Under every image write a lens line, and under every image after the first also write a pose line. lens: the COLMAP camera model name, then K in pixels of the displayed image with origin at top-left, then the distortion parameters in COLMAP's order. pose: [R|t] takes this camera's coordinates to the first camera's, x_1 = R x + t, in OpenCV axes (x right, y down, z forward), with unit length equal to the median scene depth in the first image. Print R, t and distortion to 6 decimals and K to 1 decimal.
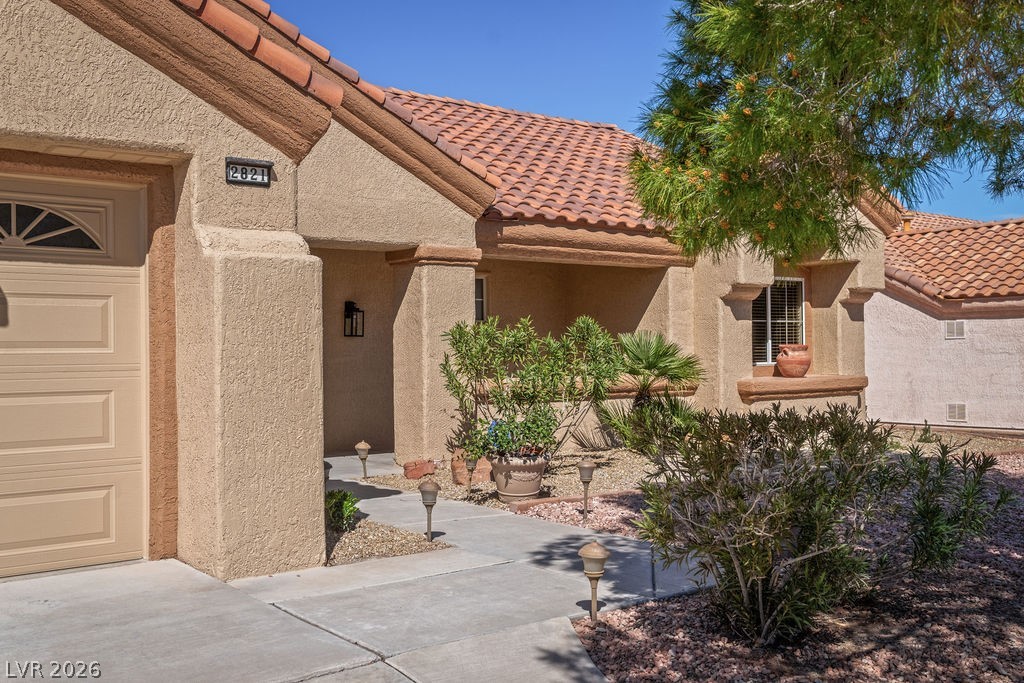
lens RADIAL K [[1068.3, 0, 512.0], [0, 1068.3, 341.5], [0, 0, 1]] dist [0.000186, -0.007182]
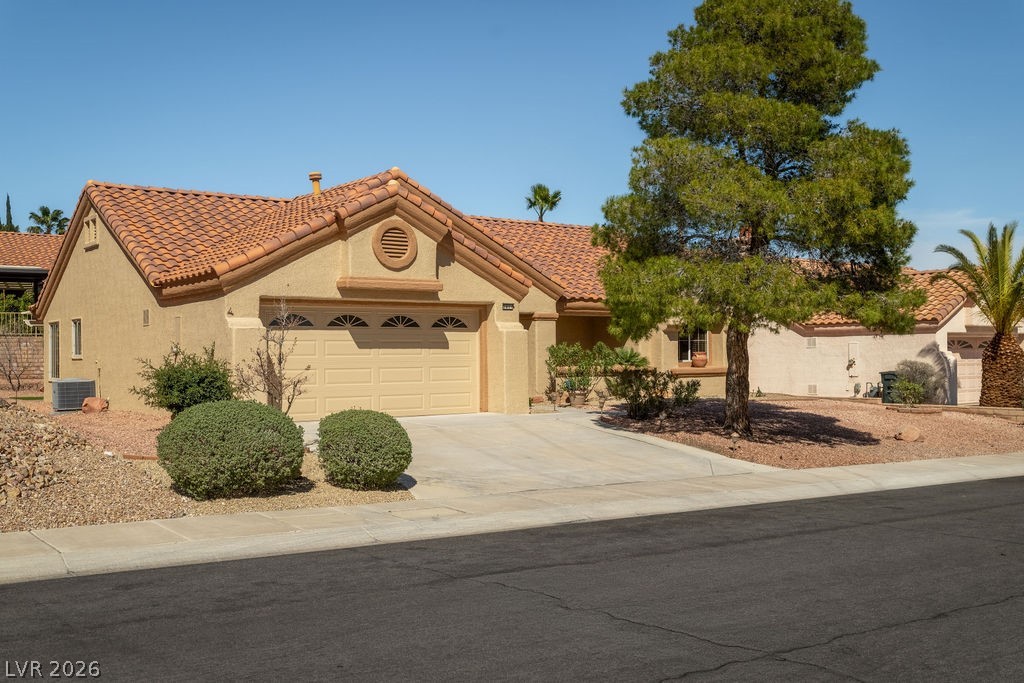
lens RADIAL K [[1068.3, 0, 512.0], [0, 1068.3, 341.5], [0, 0, 1]] dist [0.000186, -0.007182]
pose [[0.999834, -0.000854, -0.018204, -0.090124], [0.000799, 0.999995, -0.003024, -0.014979], [0.018207, 0.003009, 0.999830, -1.441356]]
